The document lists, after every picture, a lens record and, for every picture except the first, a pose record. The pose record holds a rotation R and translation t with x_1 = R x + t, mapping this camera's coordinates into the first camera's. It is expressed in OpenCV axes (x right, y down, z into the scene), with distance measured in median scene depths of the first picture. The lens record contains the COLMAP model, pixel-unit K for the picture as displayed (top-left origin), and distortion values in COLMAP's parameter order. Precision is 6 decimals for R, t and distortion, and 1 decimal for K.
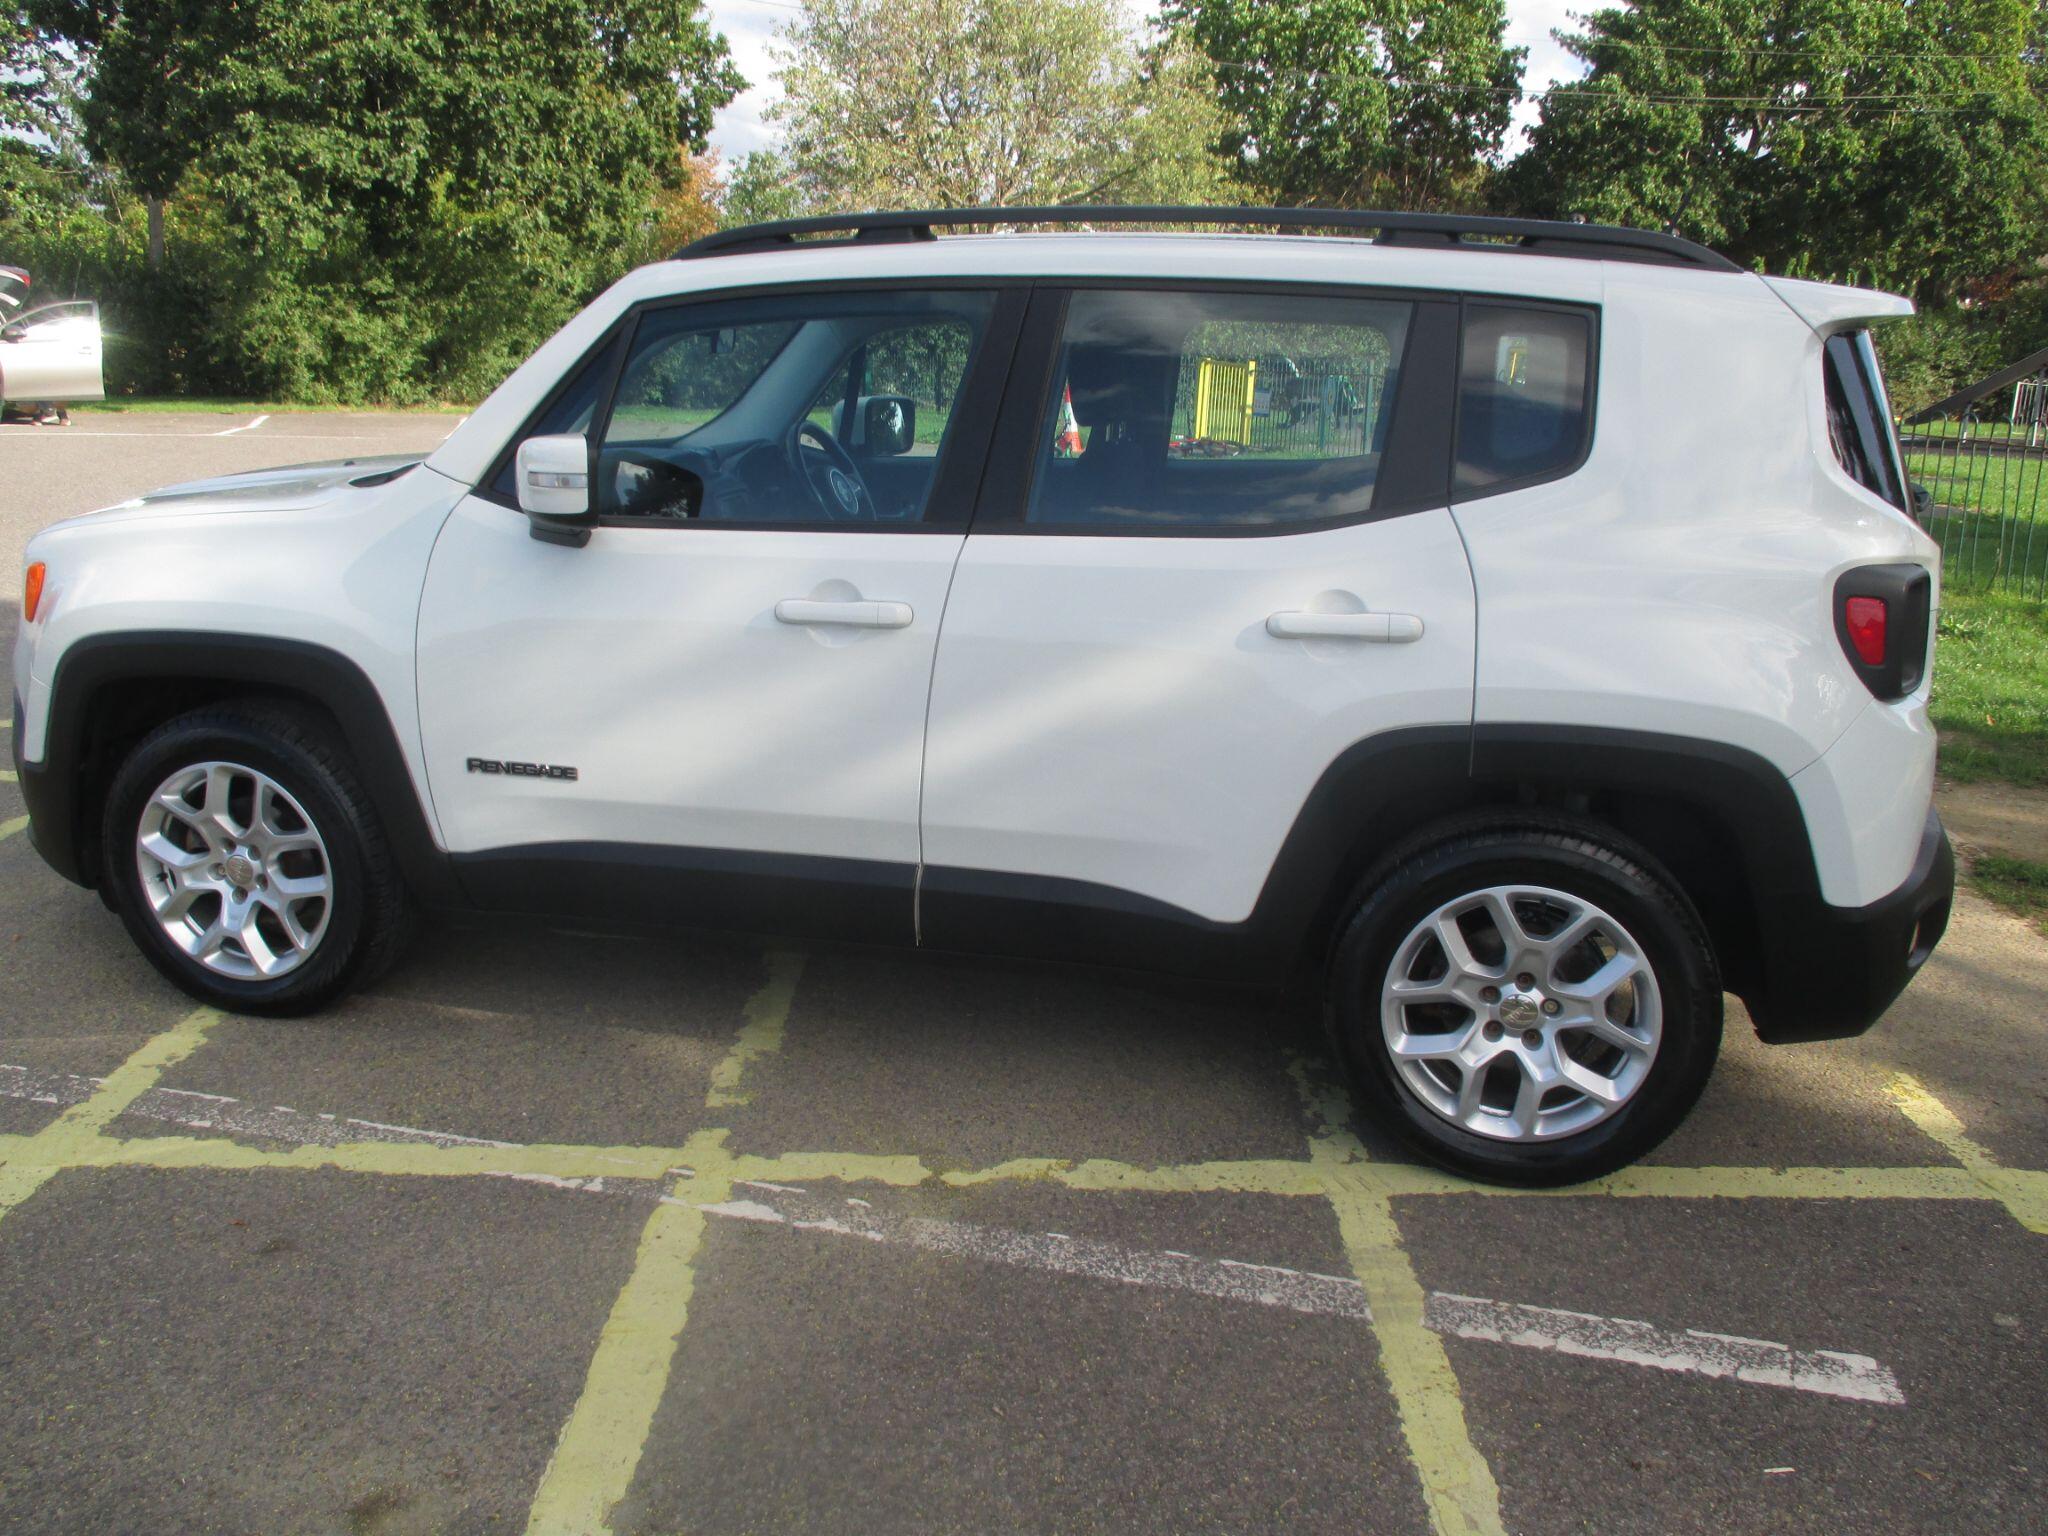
lens RADIAL K [[1698.6, 0, 1032.2], [0, 1698.6, 819.2], [0, 0, 1]] dist [-0.027613, -0.007489]
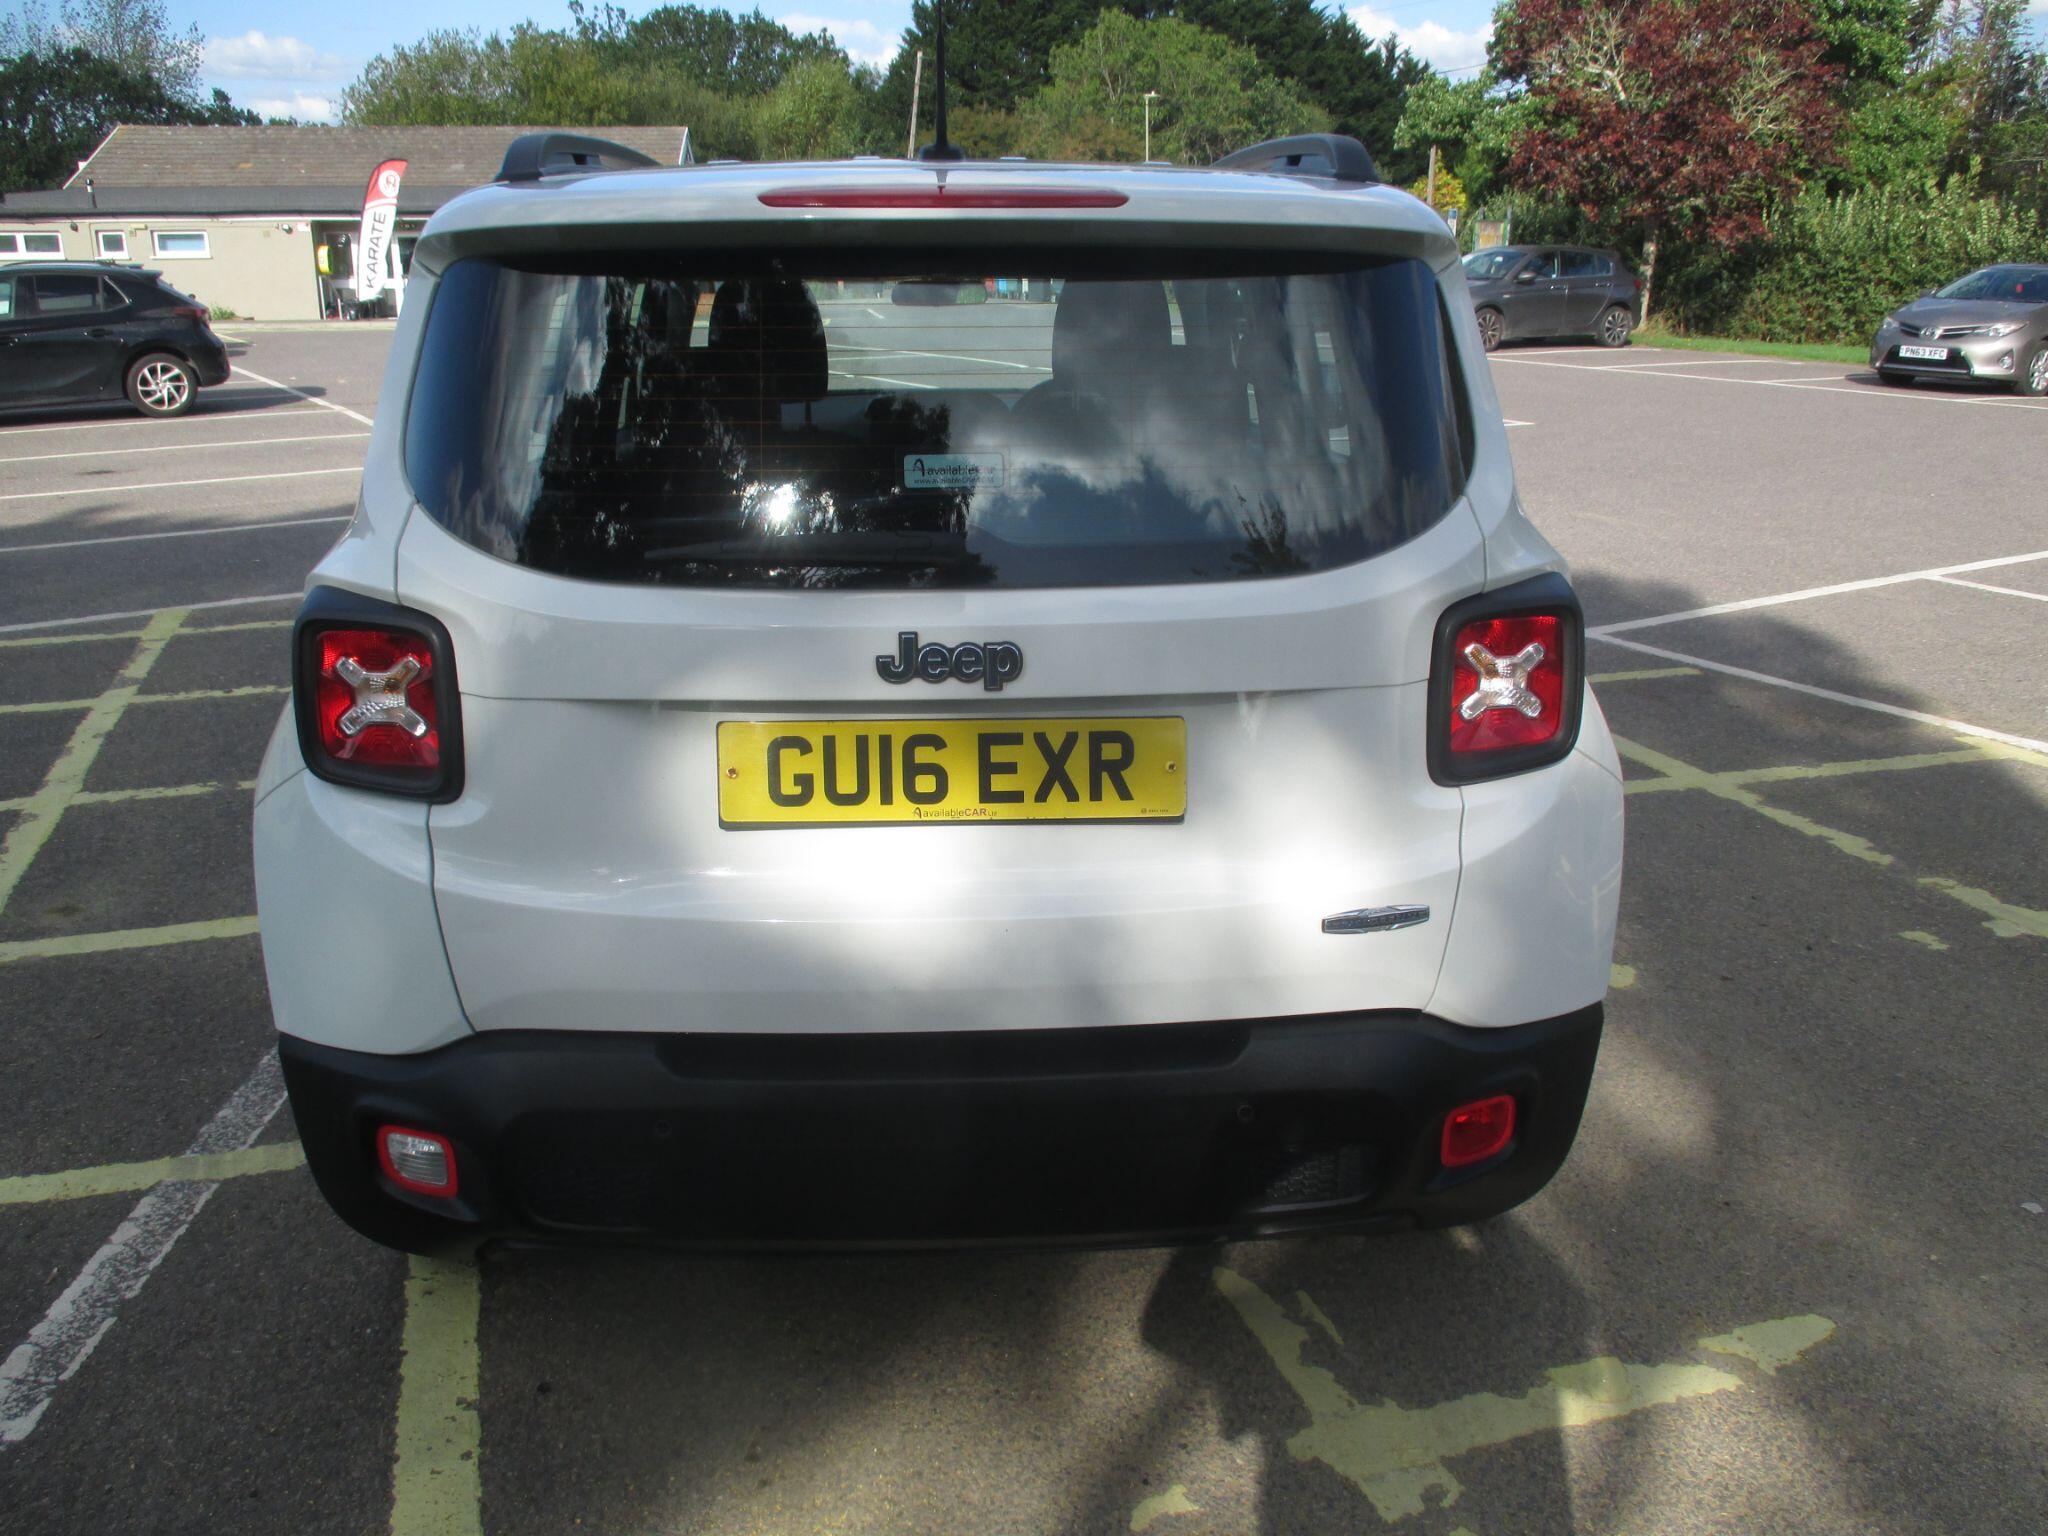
lens RADIAL K [[1698.6, 0, 1036.0], [0, 1698.6, 821.2], [0, 0, 1]] dist [-0.027613, -0.007489]
pose [[0.284630, 0.279951, -0.916850, 1.167984], [-0.266877, 0.941740, 0.204701, -0.260348], [0.920740, 0.186422, 0.342760, 0.966280]]
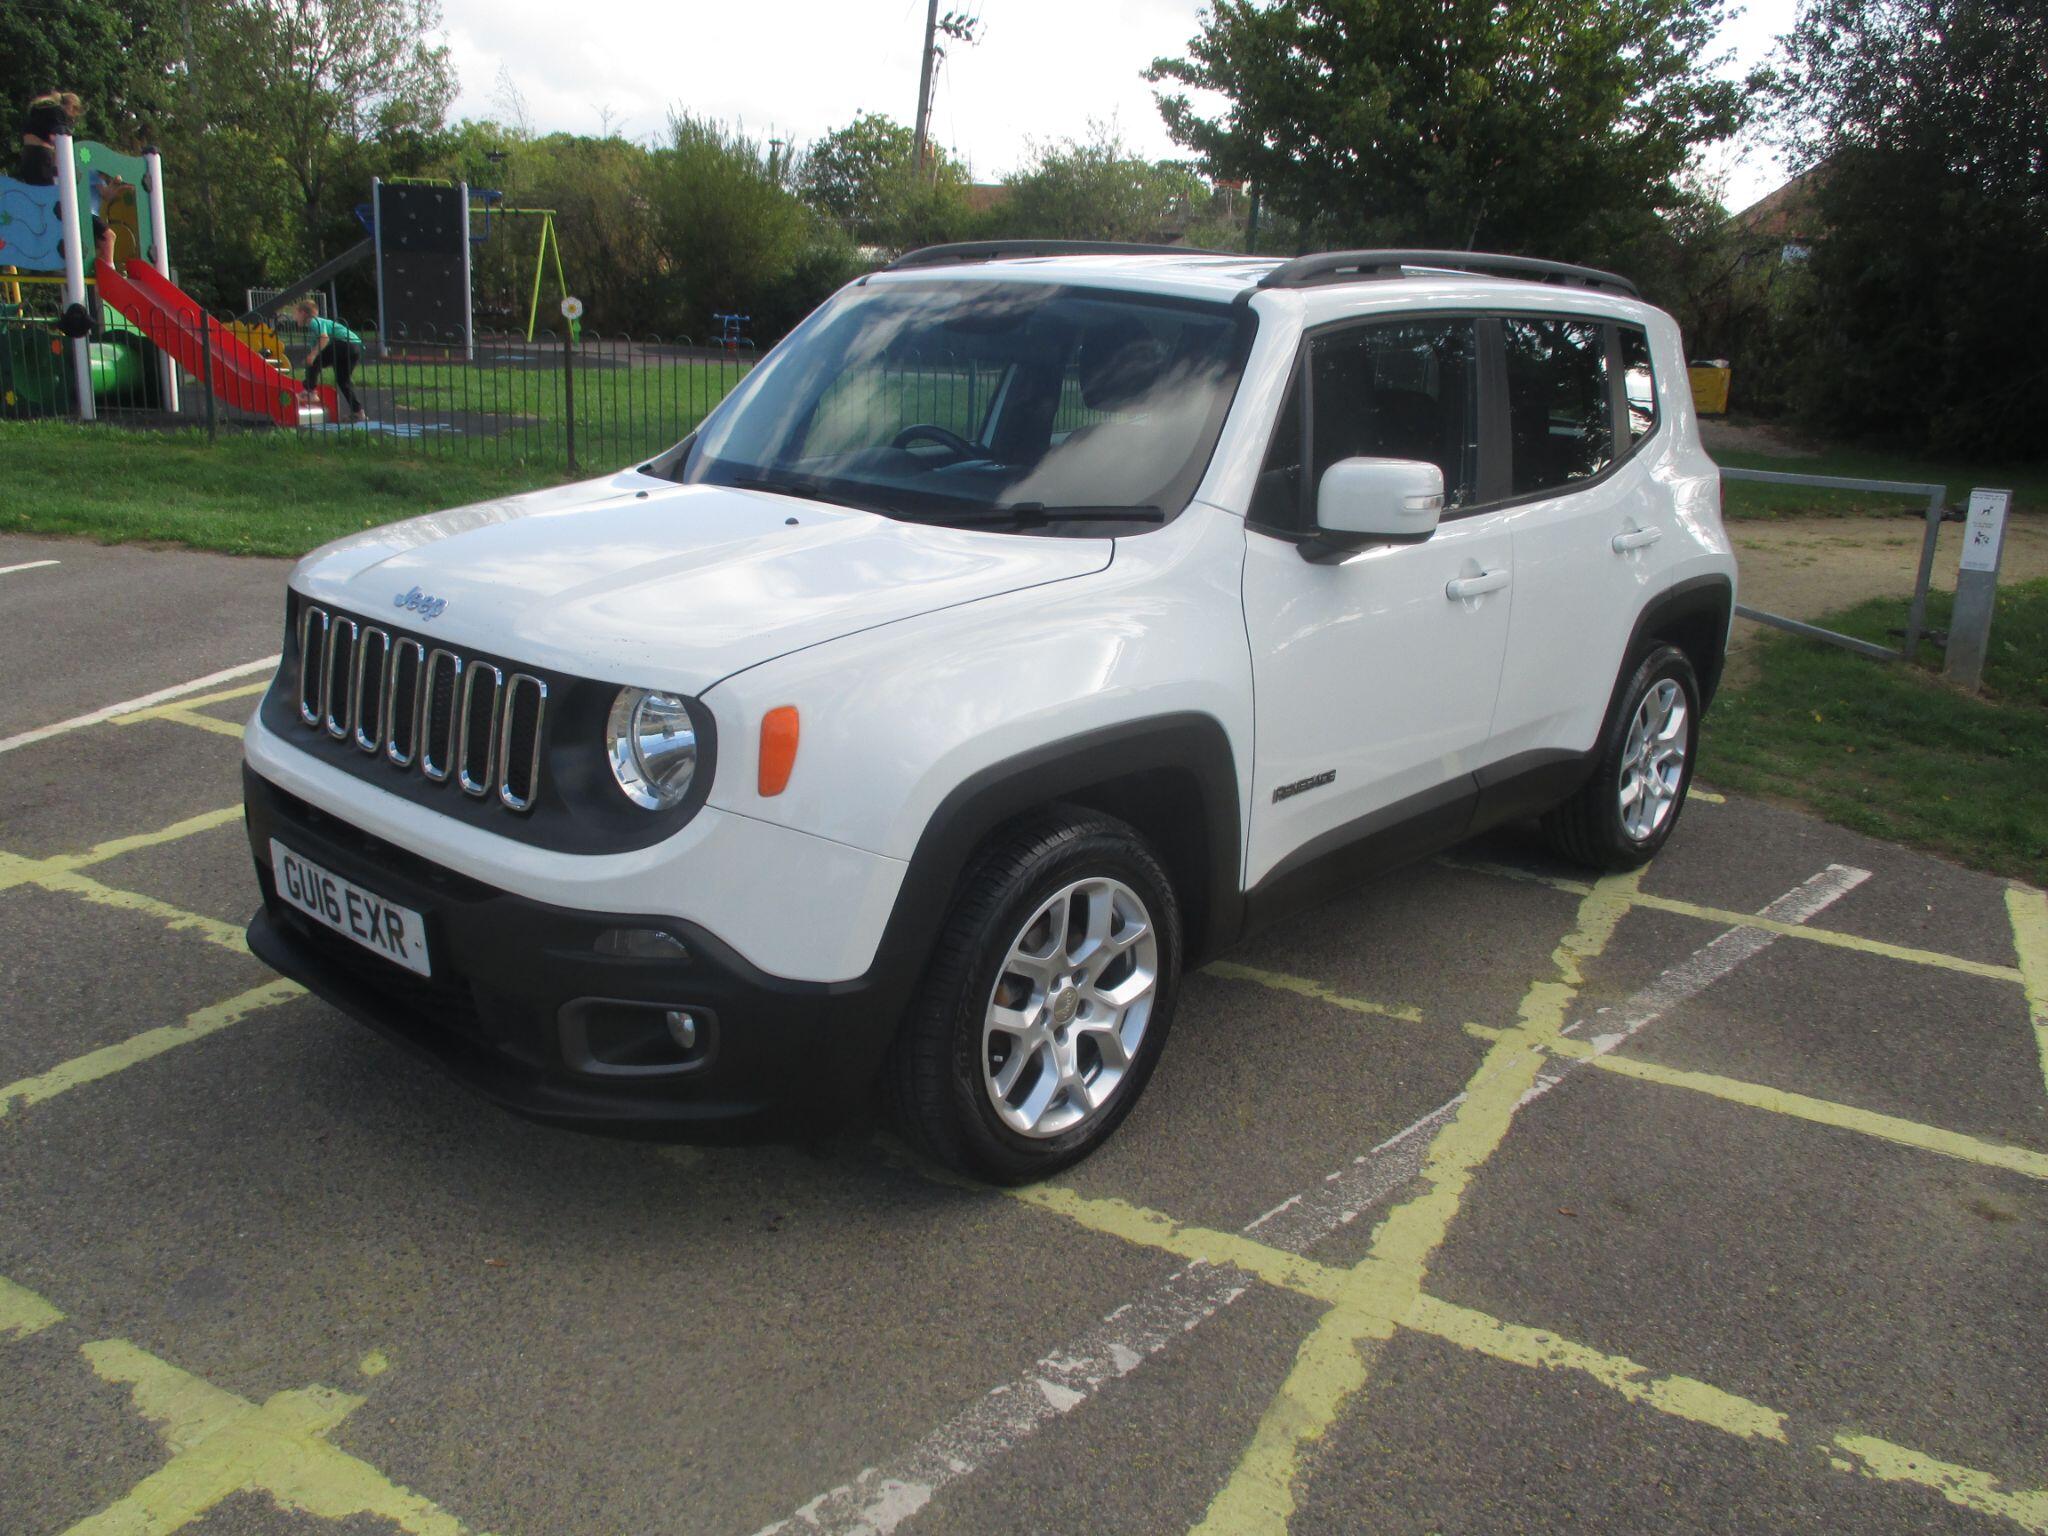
lens RADIAL K [[1698.6, 0, 1019.7], [0, 1698.6, 816.9], [0, 0, 1]] dist [-0.027613, -0.007489]
pose [[0.481502, -0.267453, 0.834641, -1.371509], [0.220138, 0.958679, 0.180203, -0.257955], [-0.848349, 0.096968, 0.520482, 0.664357]]
